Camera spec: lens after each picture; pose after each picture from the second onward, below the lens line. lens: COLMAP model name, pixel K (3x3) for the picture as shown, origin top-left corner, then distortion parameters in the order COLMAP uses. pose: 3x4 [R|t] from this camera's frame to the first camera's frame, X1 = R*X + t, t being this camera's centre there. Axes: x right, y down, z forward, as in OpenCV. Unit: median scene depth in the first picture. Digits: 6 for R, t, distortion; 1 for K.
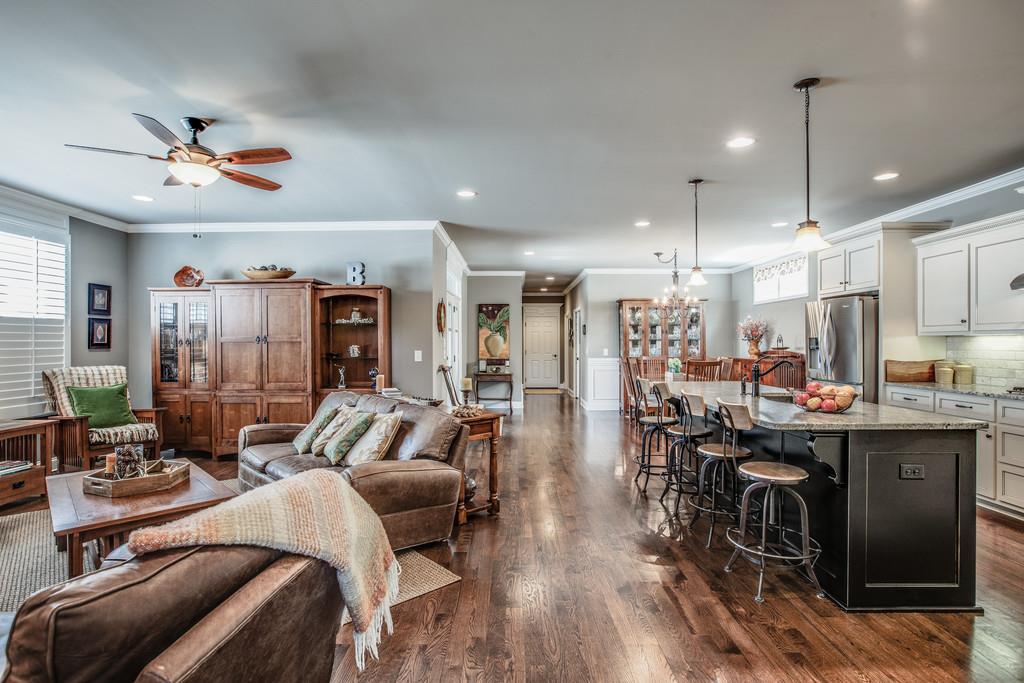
lens RADIAL K [[505.0, 0, 510.2], [0, 505.0, 344.8], [0, 0, 1]] dist [-0.056815, 0.028771]
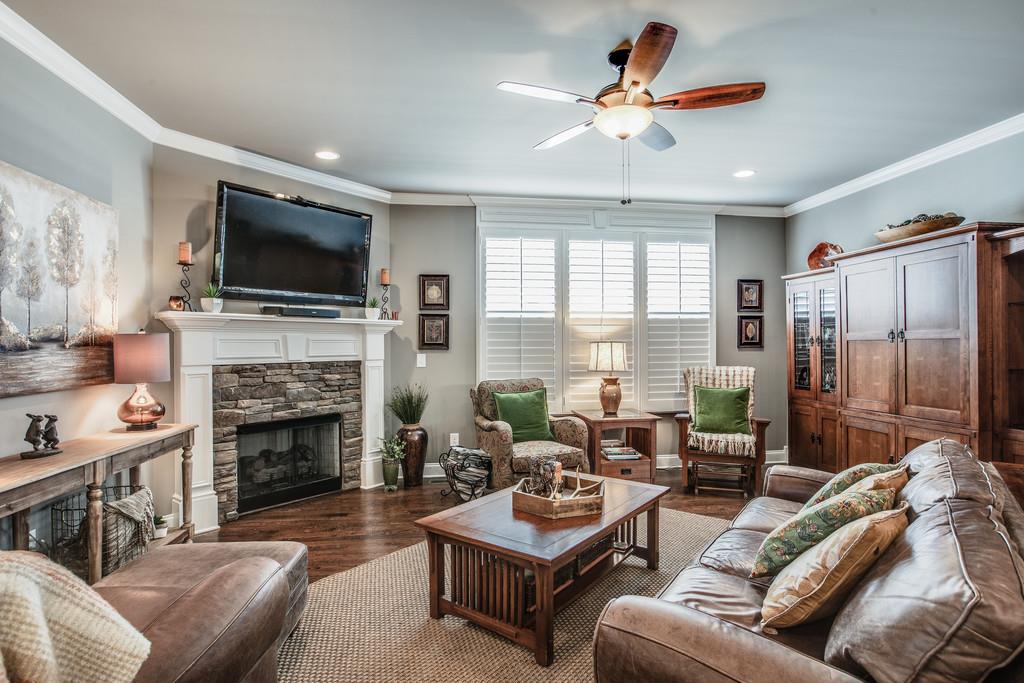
lens RADIAL K [[522.6, 0, 508.1], [0, 522.6, 344.4], [0, 0, 1]] dist [-0.061977, 0.034289]
pose [[0.141256, 0.002243, -0.989971, 0.076718], [-0.000721, 0.999997, 0.002163, -0.000526], [0.989973, 0.000408, 0.141257, 0.402198]]
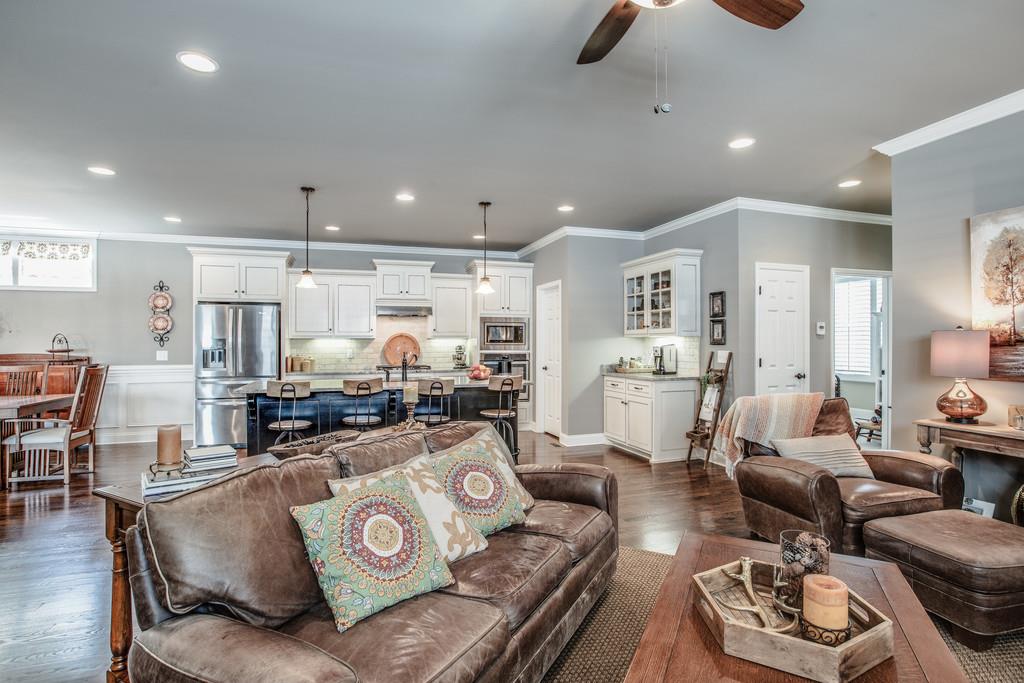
lens RADIAL K [[497.0, 0, 509.5], [0, 497.0, 342.8], [0, 0, 1]] dist [-0.053646, 0.027117]
pose [[-0.316671, 0.002122, 0.948533, -0.586051], [0.006614, 0.999978, -0.000029, -0.001416], [-0.948512, 0.006264, -0.316678, 0.732380]]
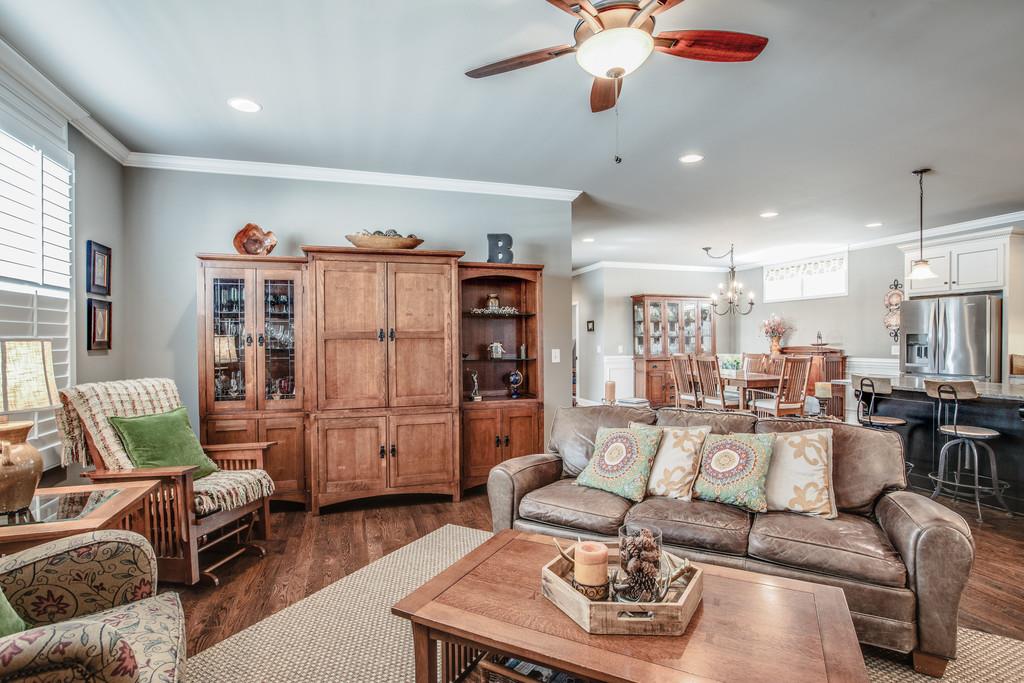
lens RADIAL K [[511.2, 0, 507.6], [0, 511.2, 345.3], [0, 0, 1]] dist [-0.059094, 0.032331]
pose [[0.950940, -0.005528, 0.309326, -0.544811], [0.003896, 0.999975, 0.005891, 0.000035], [-0.309351, -0.004397, 0.950938, 0.260462]]
